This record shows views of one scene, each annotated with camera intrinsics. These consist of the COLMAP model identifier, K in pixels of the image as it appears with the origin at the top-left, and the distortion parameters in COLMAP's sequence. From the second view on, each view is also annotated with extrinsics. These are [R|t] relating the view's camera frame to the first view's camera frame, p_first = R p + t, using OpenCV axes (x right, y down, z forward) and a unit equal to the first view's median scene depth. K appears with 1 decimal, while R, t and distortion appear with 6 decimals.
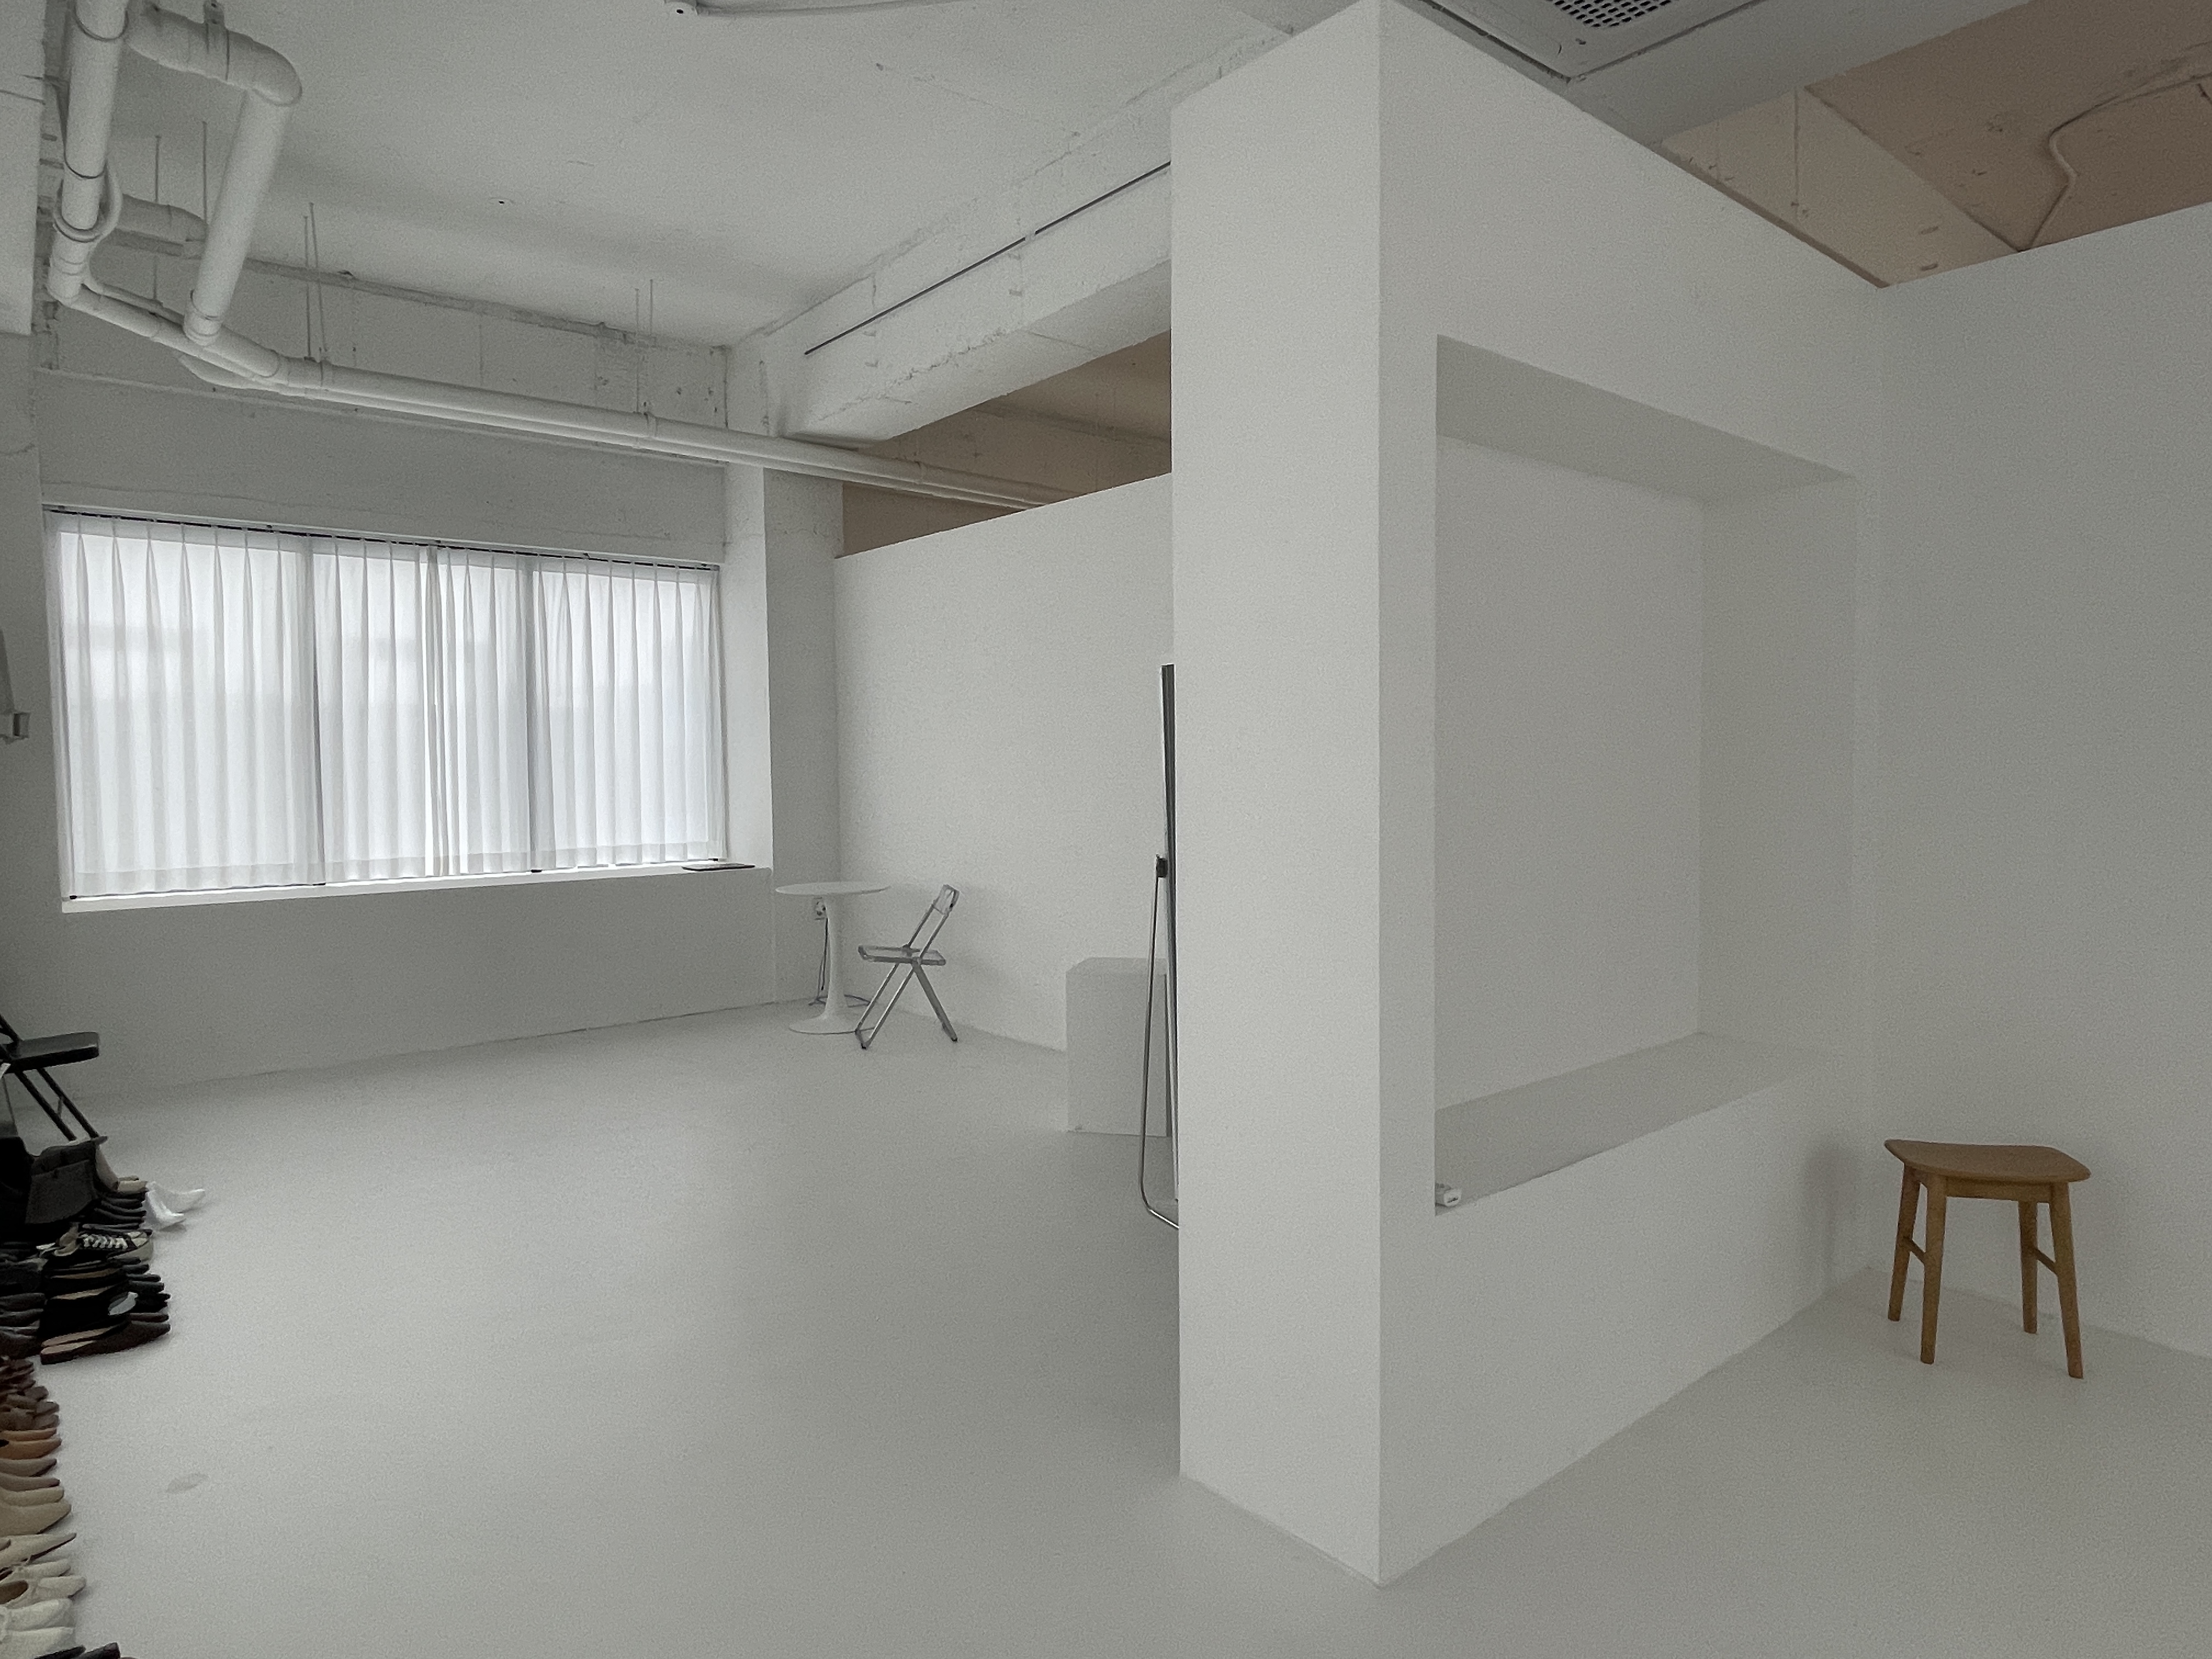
lens RADIAL K [[1325.0, 0, 1106.0], [0, 1325.0, 829.5], [0, 0, 1]] dist [-0.023877, -0.000172]
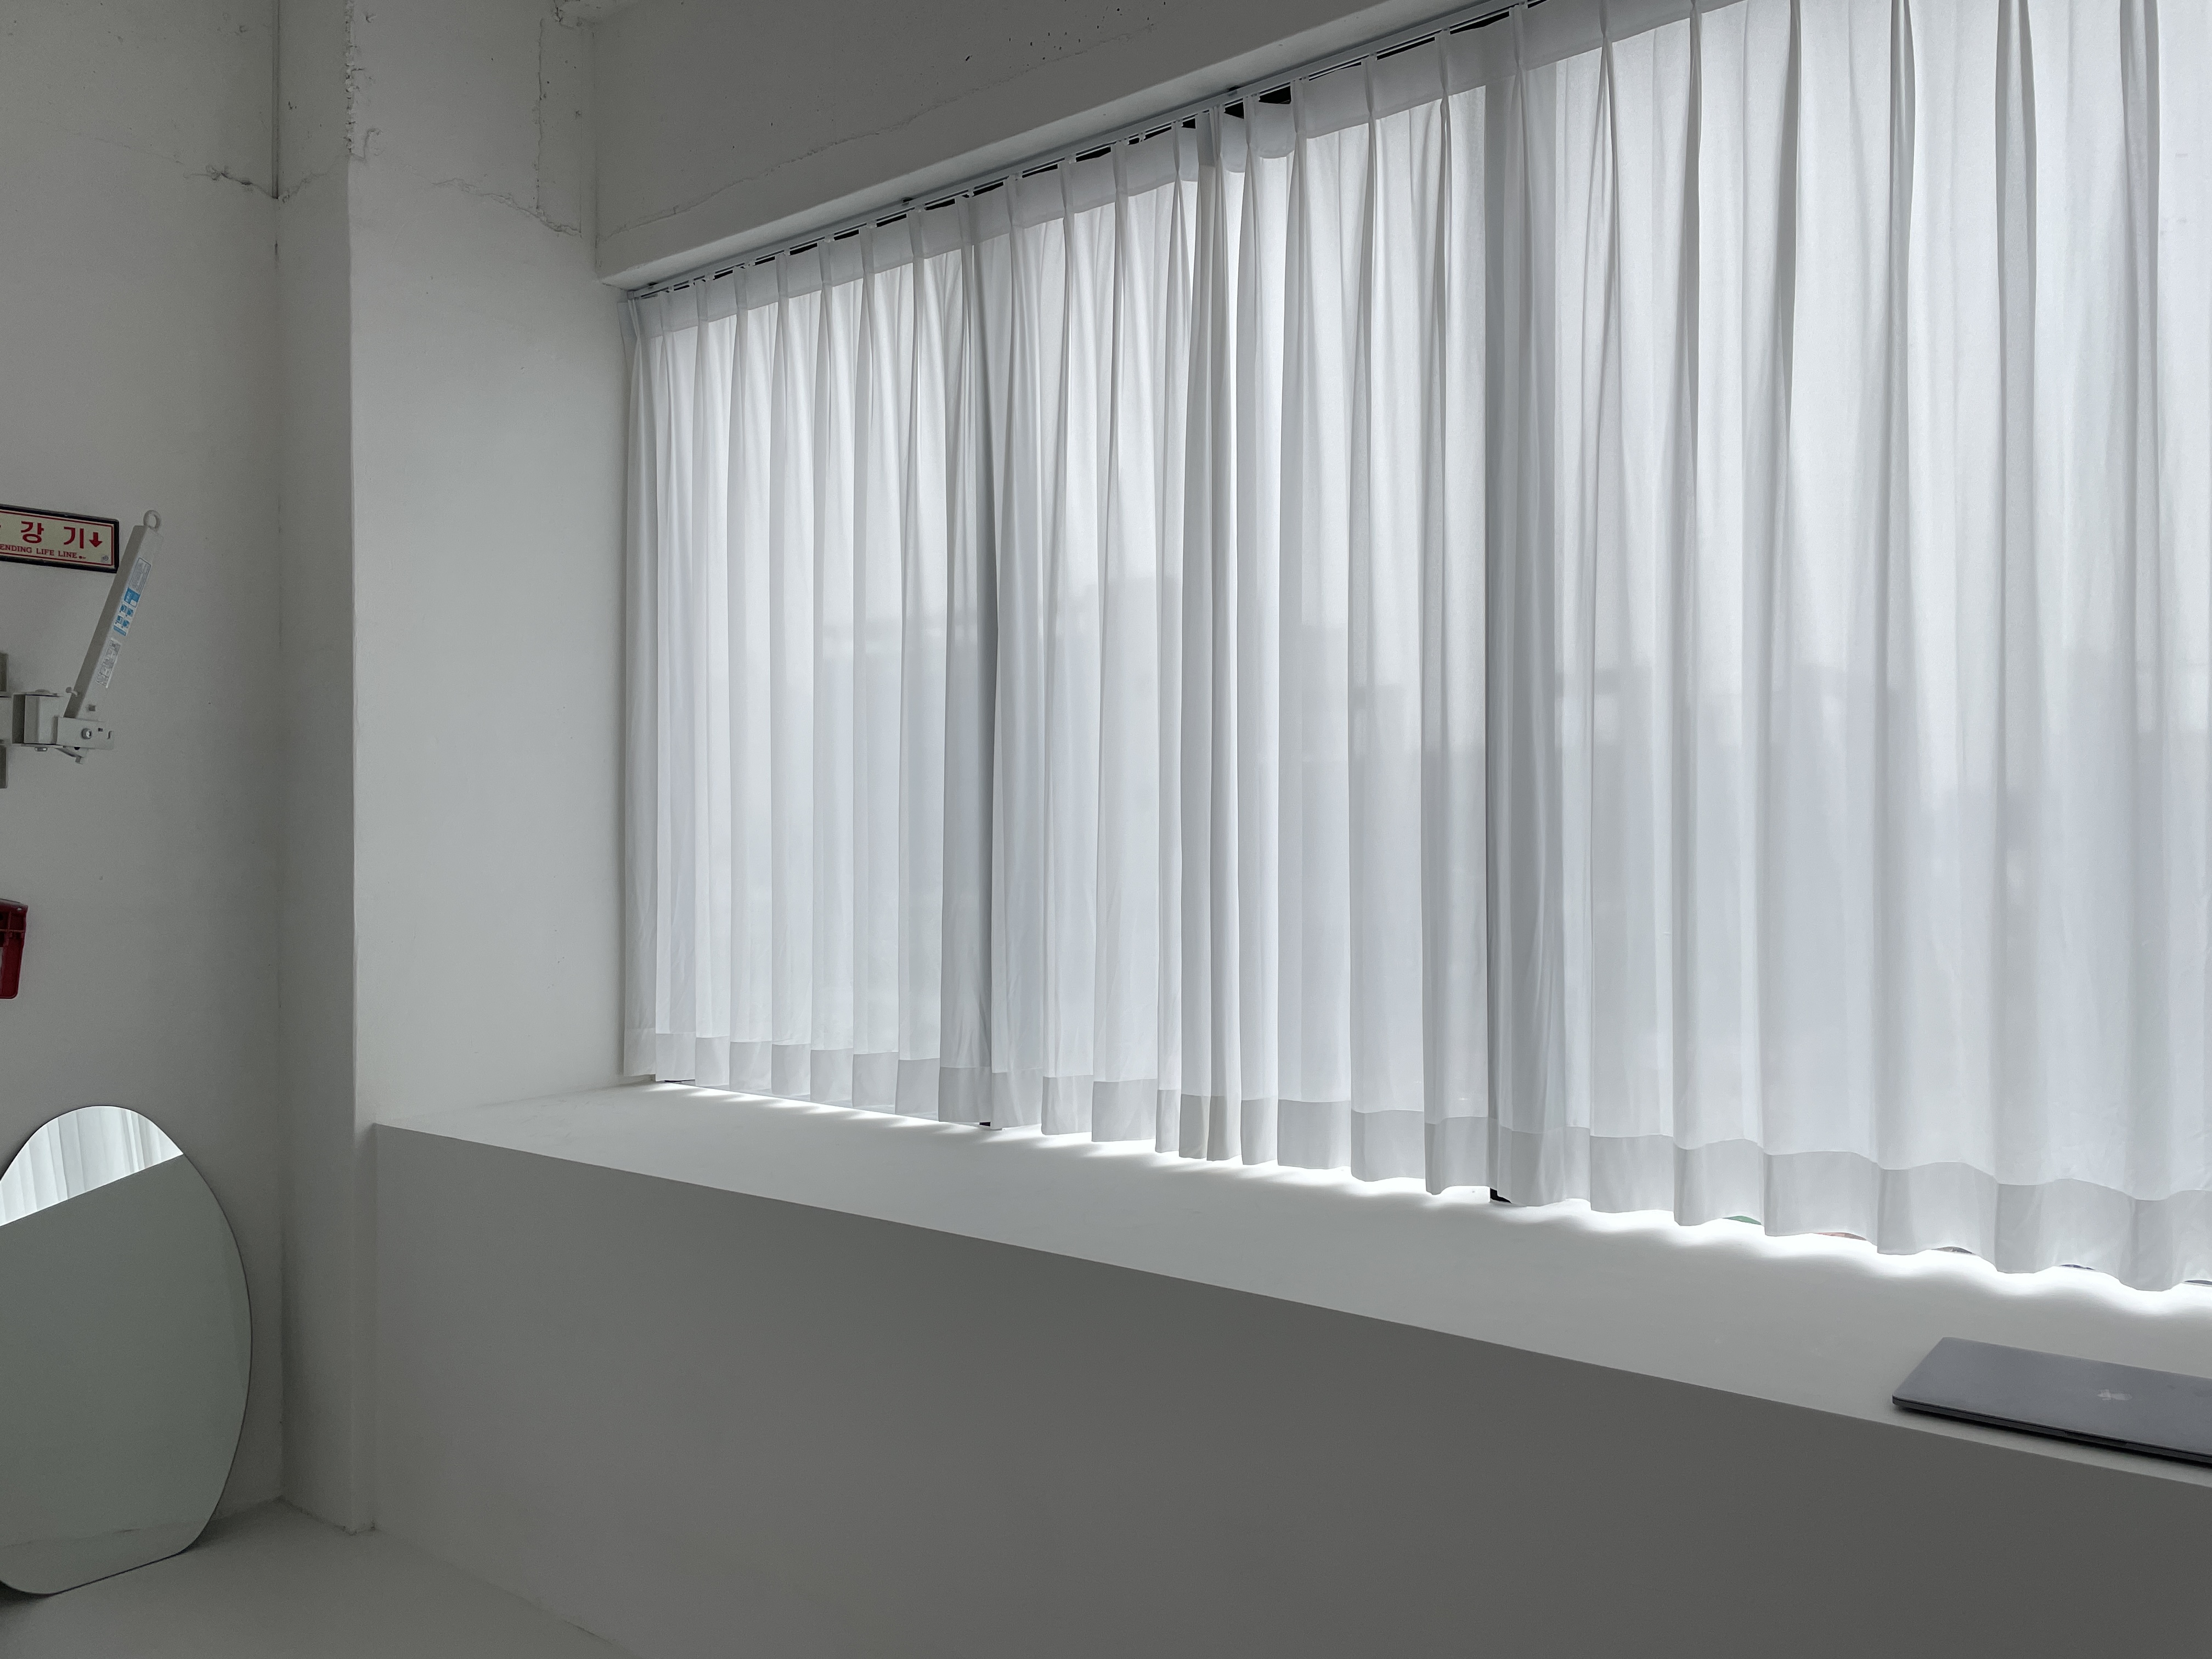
lens RADIAL K [[1690.6, 0, 1106.0], [0, 1690.6, 829.5], [0, 0, 1]] dist [0.116231, -0.146630]
pose [[0.194329, 0.003918, -0.980929, -0.111193], [-0.048255, 0.998820, -0.005570, -0.039909], [0.979749, 0.048417, 0.194289, 0.902873]]
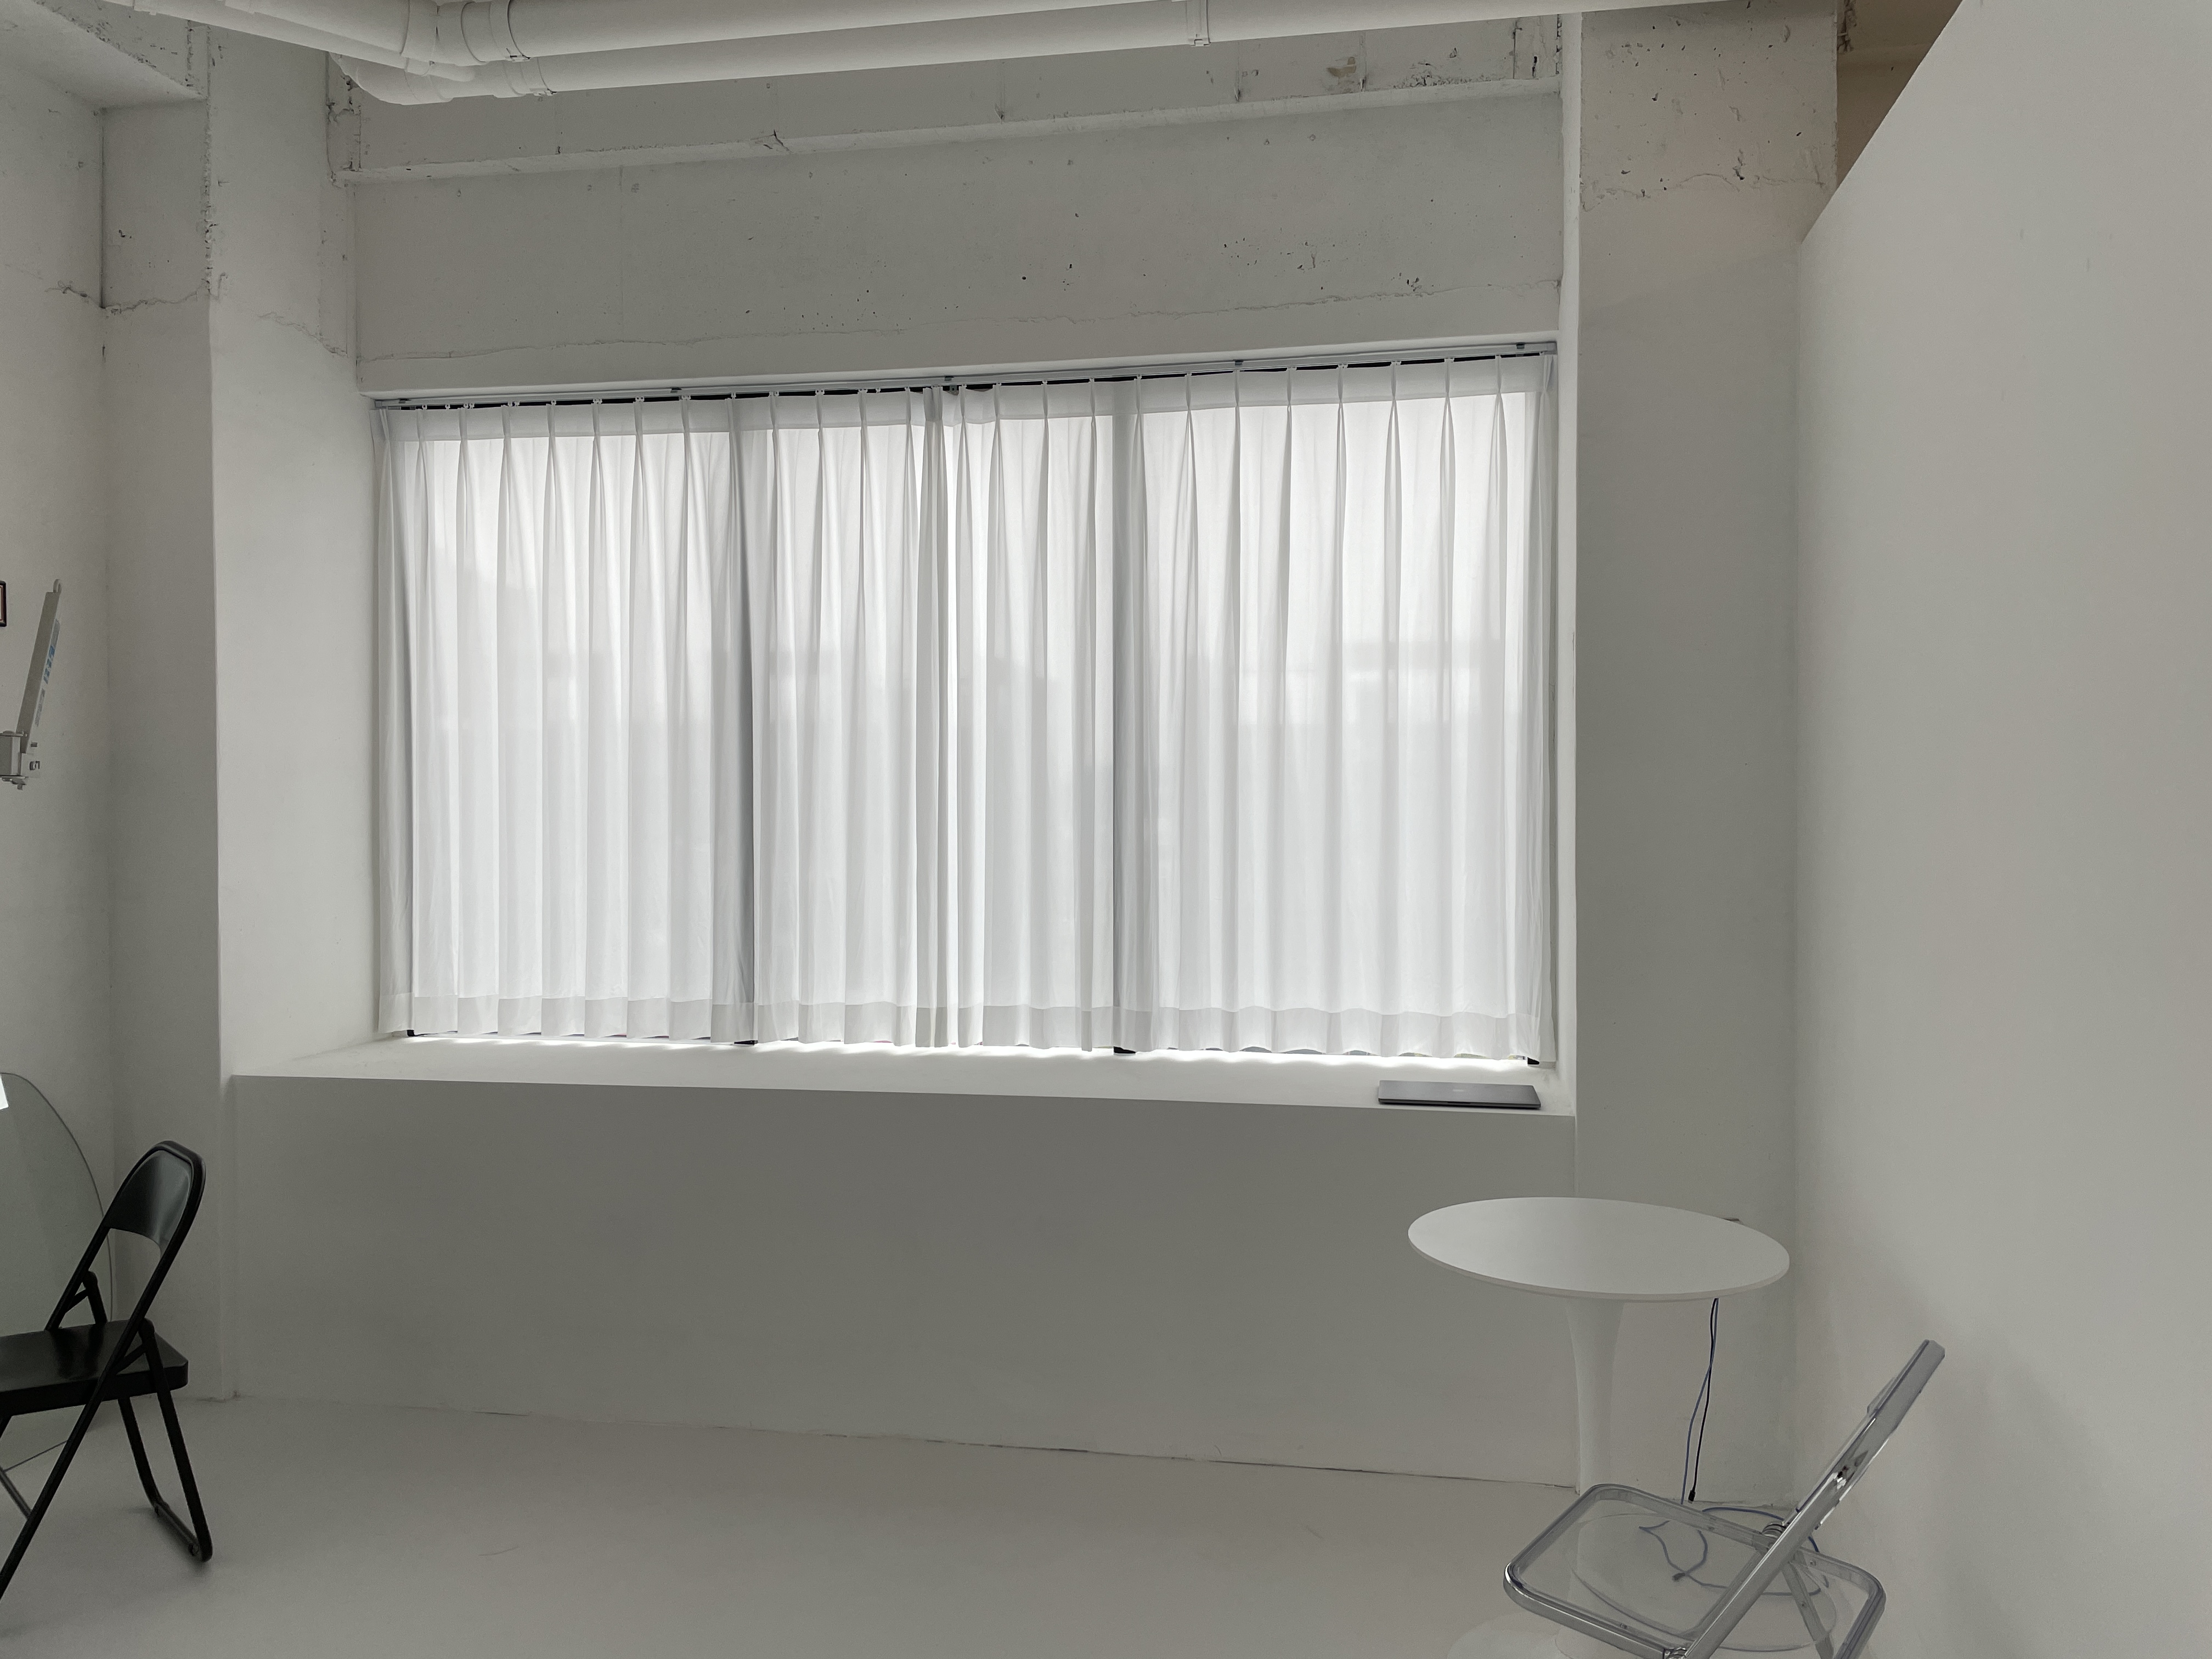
lens RADIAL K [[1690.6, 0, 1106.0], [0, 1690.6, 829.5], [0, 0, 1]] dist [0.116231, -0.146630]
pose [[0.625286, 0.020016, -0.780139, 0.039787], [-0.044066, 0.998982, -0.009689, -0.043967], [0.779151, 0.040436, 0.625531, 0.650502]]
